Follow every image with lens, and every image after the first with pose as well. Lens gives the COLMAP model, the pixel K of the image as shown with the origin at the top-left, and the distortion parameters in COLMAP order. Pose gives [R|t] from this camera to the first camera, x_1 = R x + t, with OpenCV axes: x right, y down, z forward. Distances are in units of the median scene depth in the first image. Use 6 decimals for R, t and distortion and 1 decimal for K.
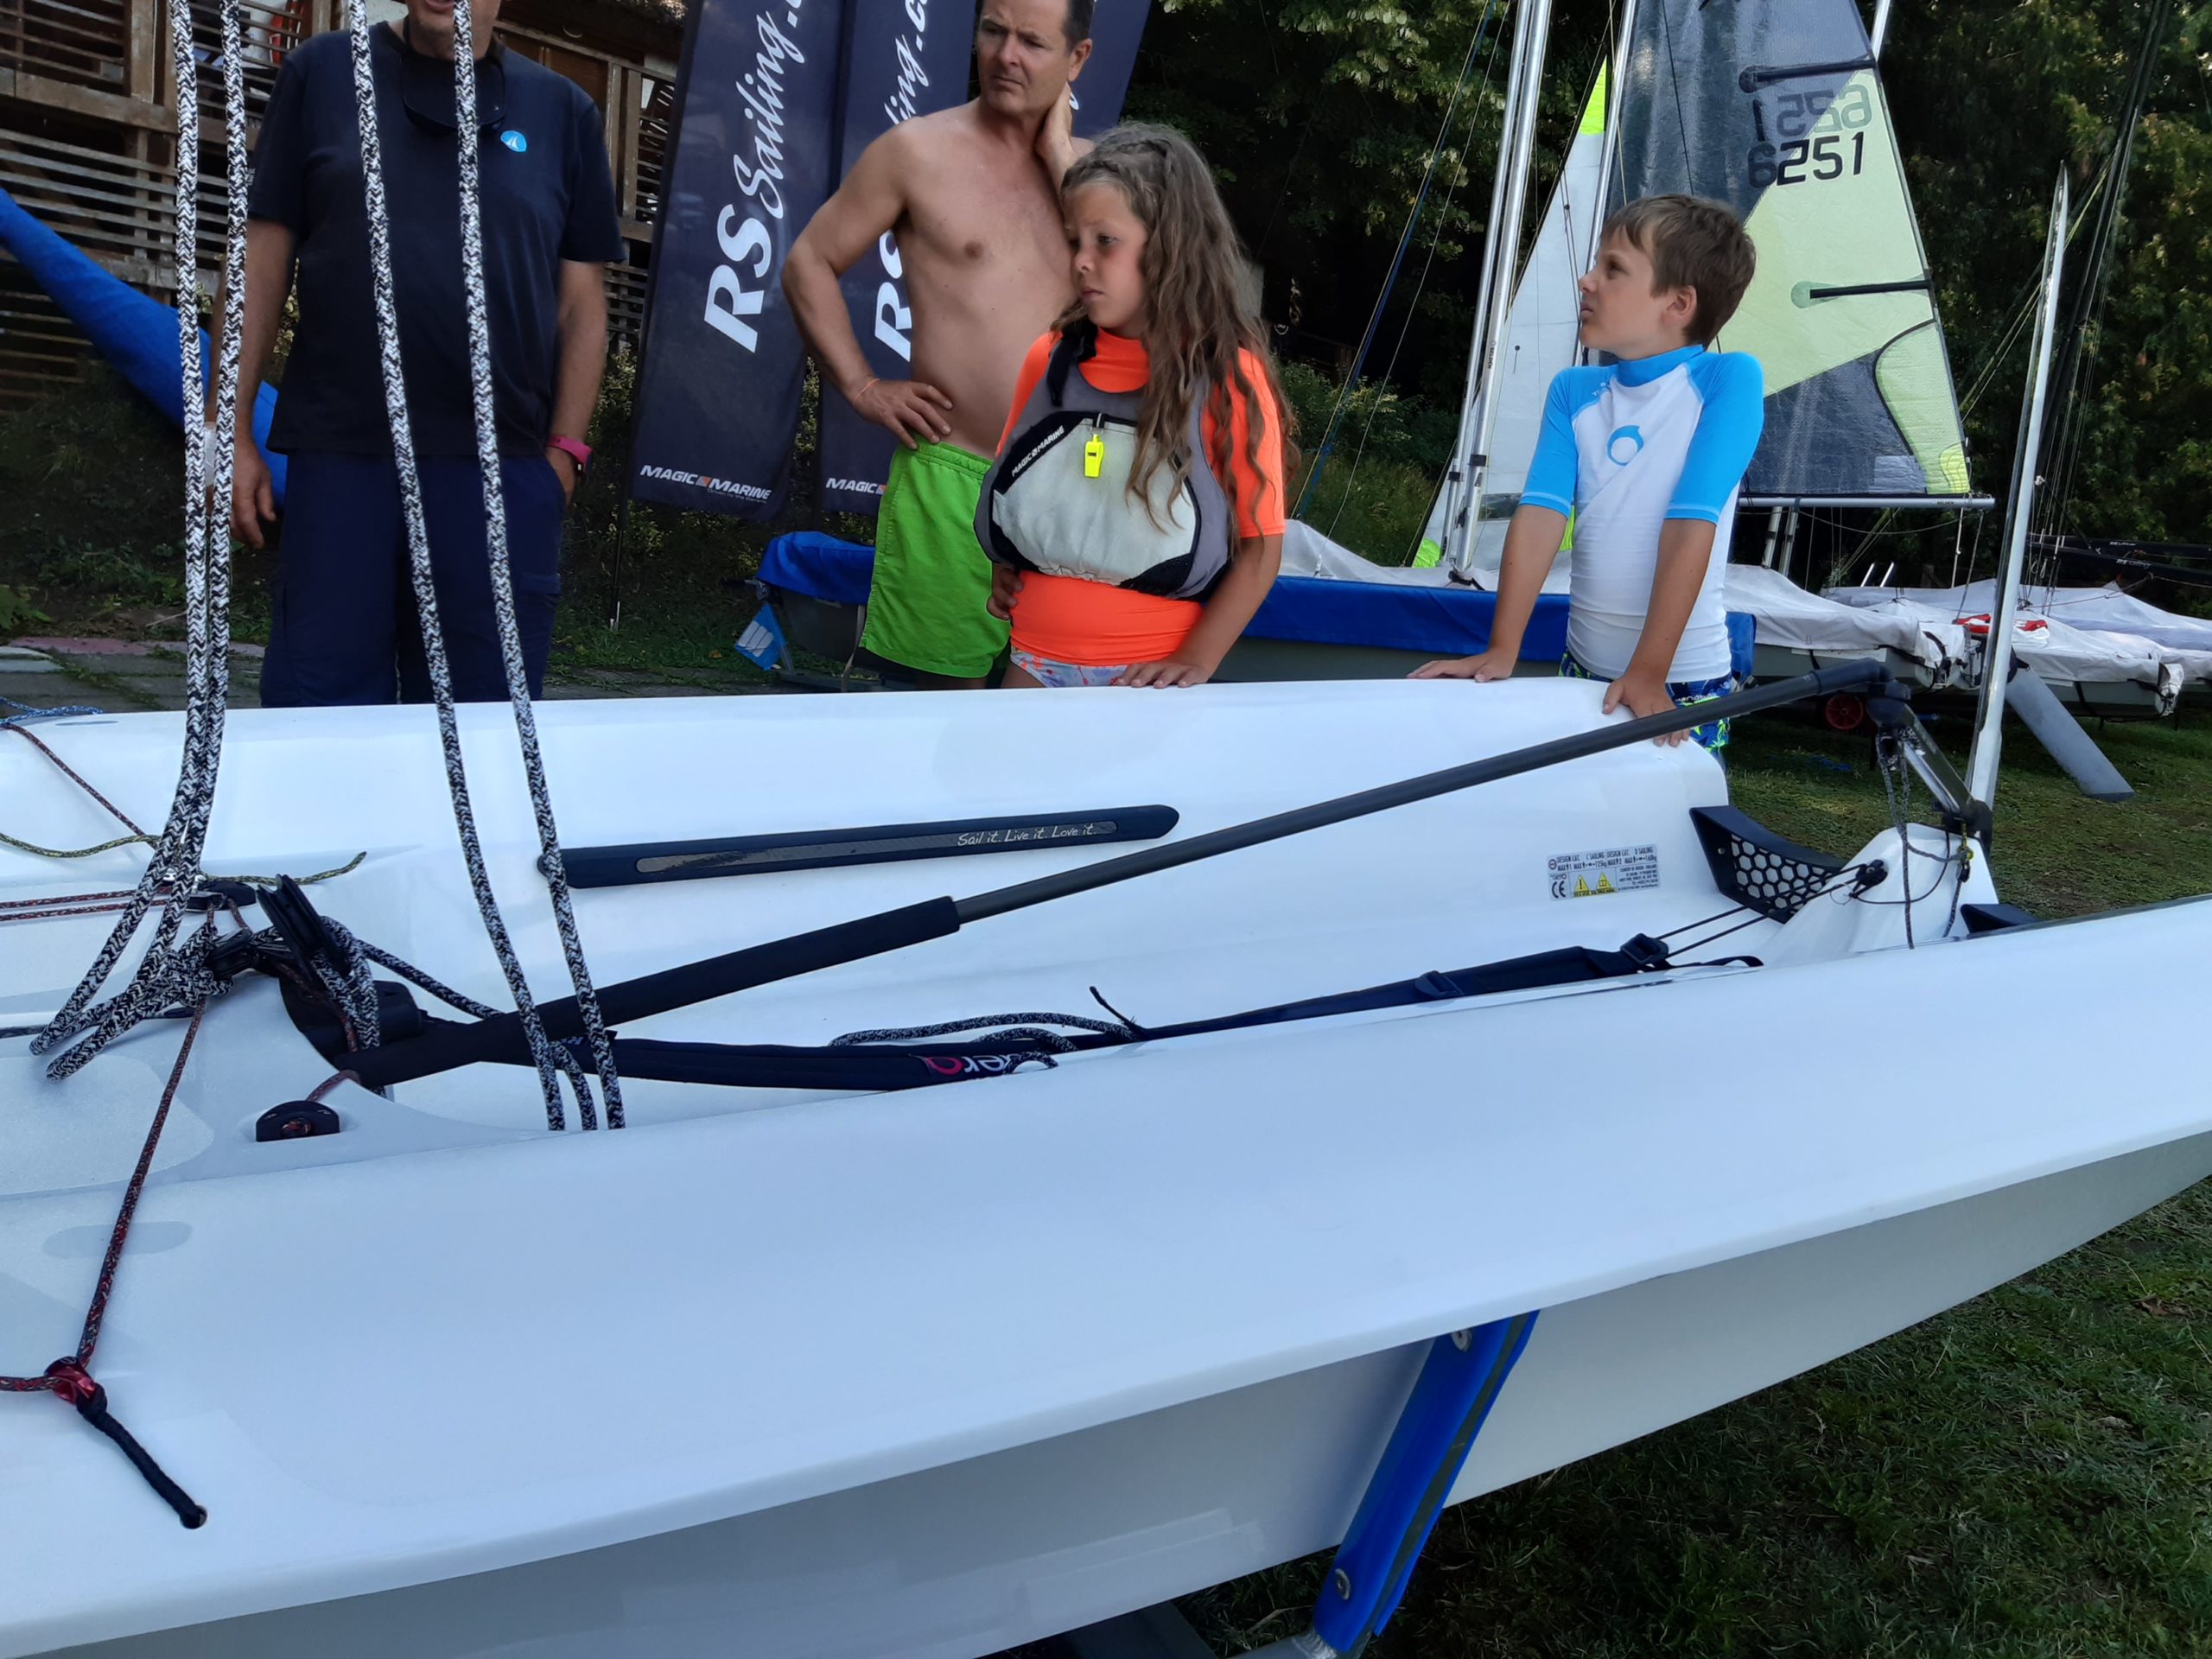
lens RADIAL K [[1757.5, 0, 1247.9], [0, 1757.5, 831.1], [0, 0, 1]] dist [0.062403, -0.101213]
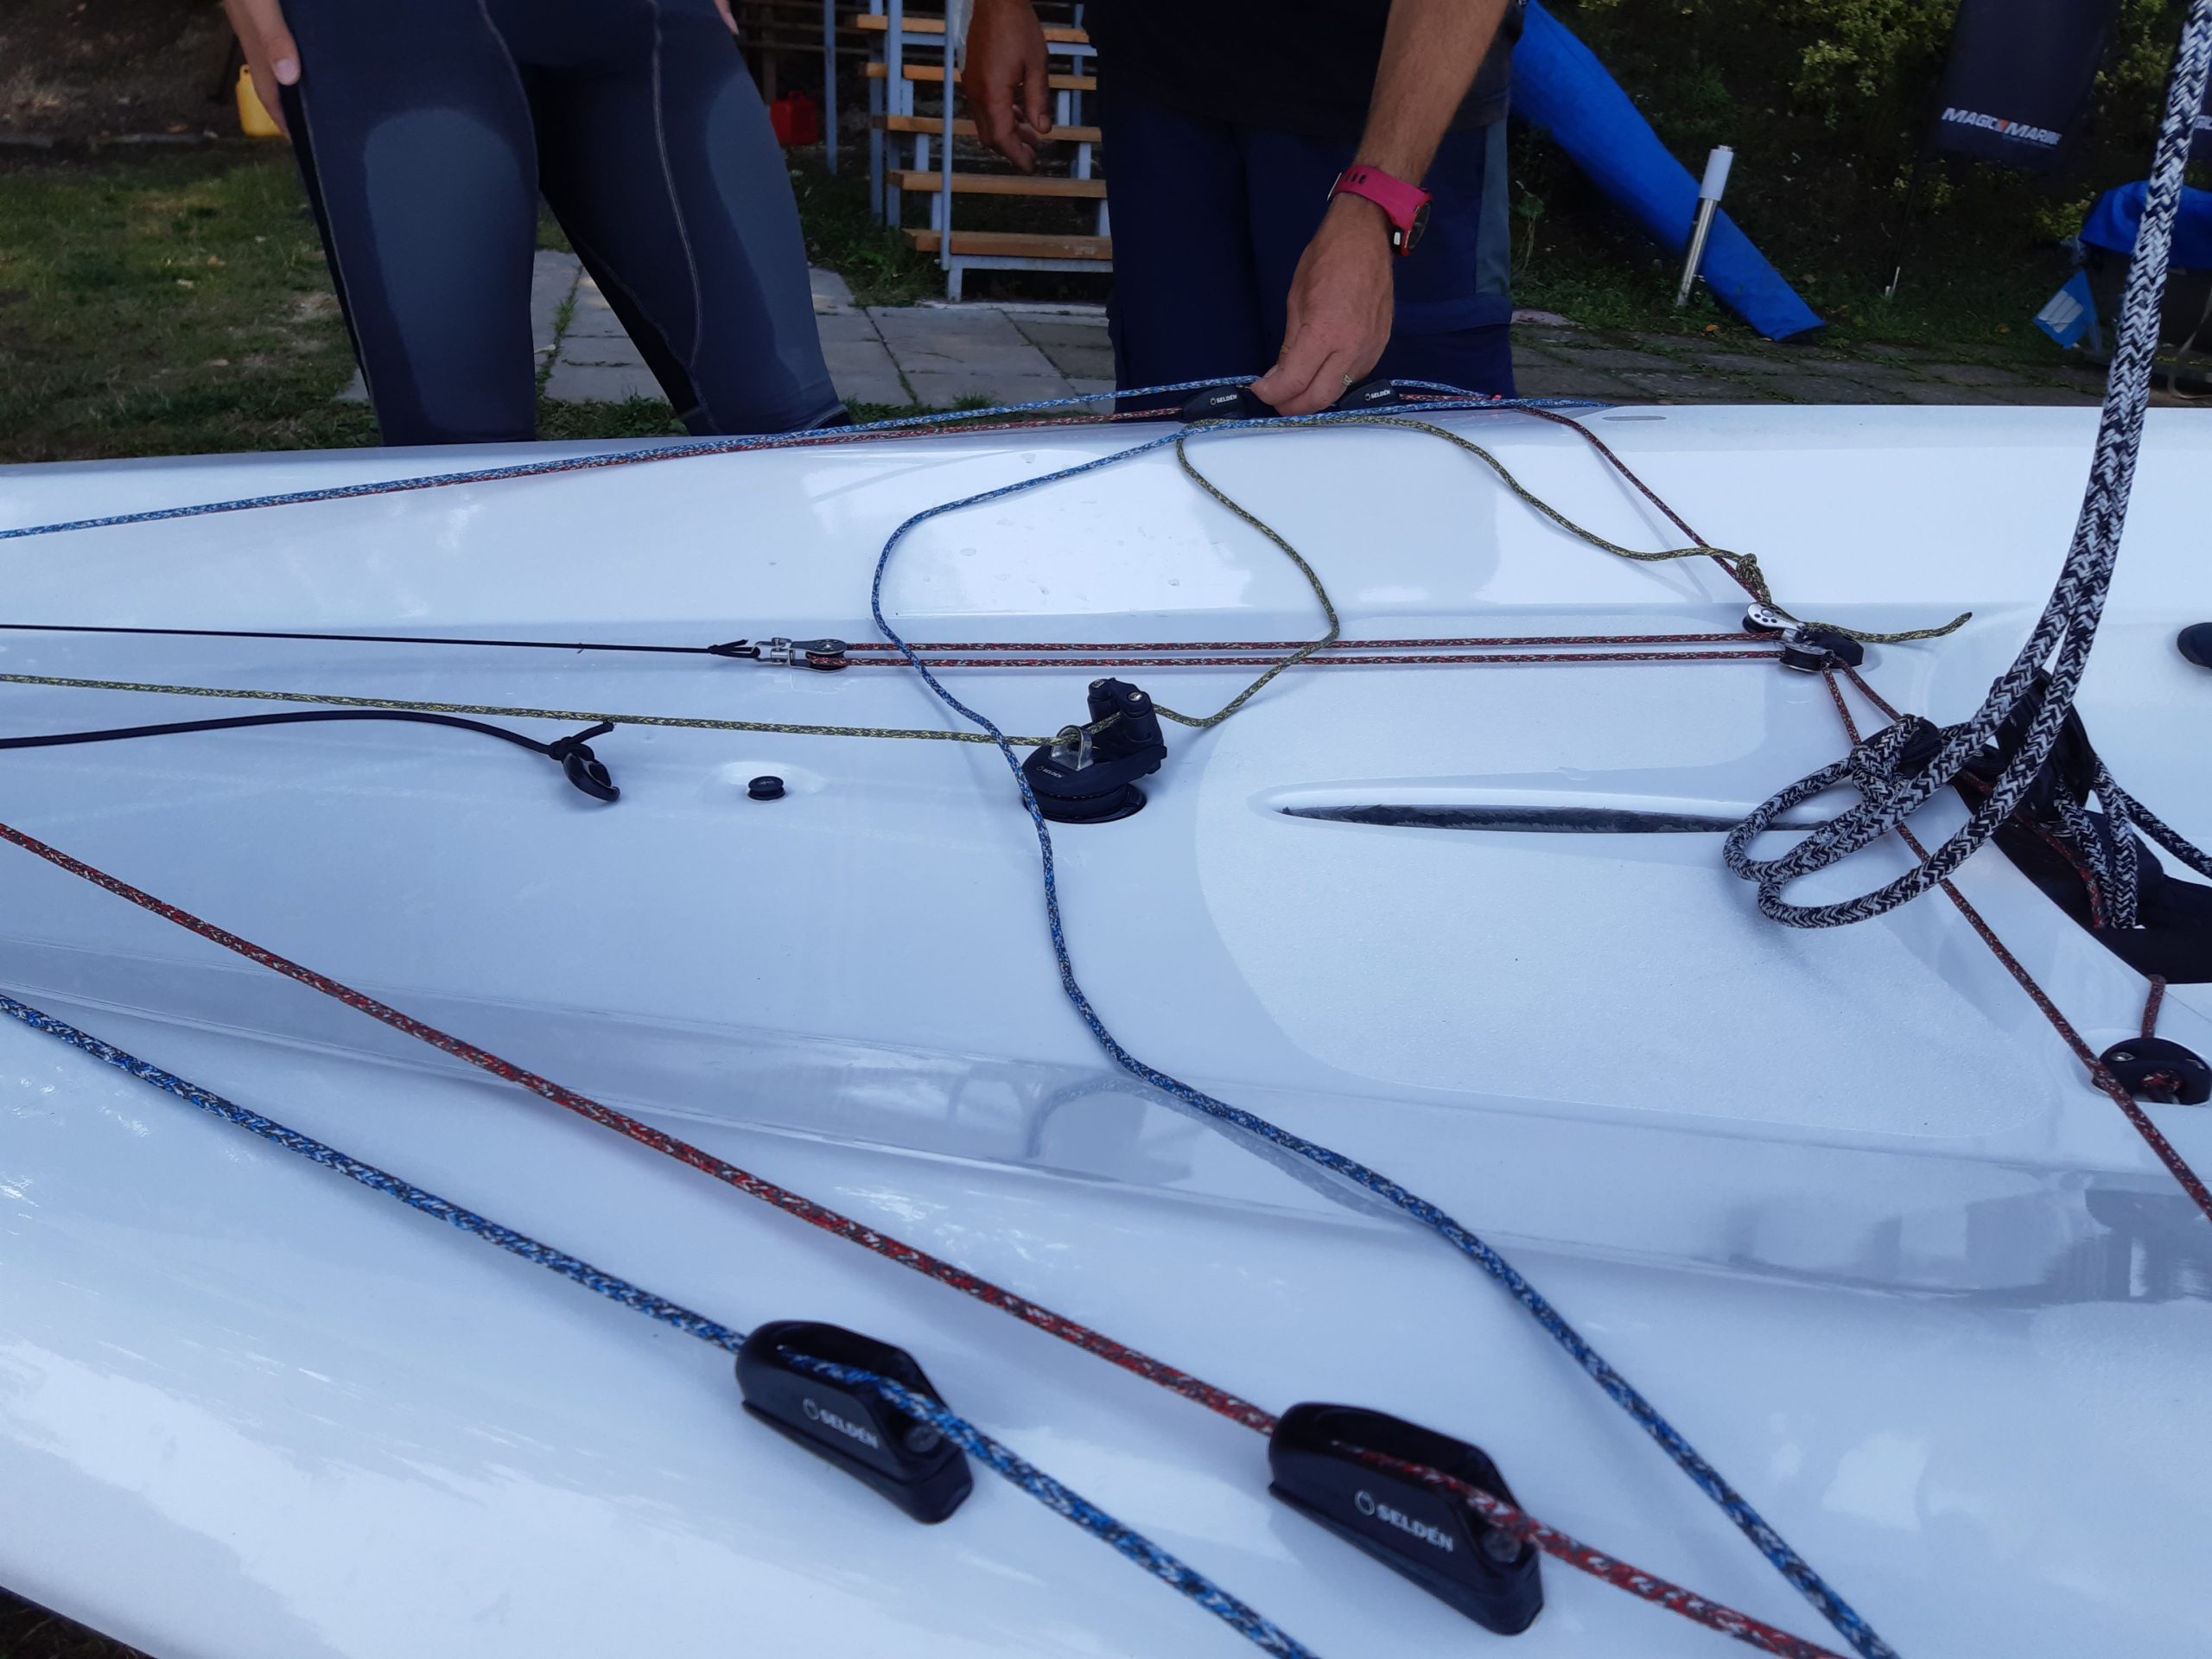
lens RADIAL K [[1548.4, 0, 1139.8], [0, 1548.4, 807.1], [0, 0, 1]] dist [0.032180, -0.052348]
pose [[0.797210, 0.197205, -0.570584, -0.173220], [-0.076215, 0.970457, 0.228922, -0.014356], [0.598871, -0.139012, 0.788688, 0.101643]]
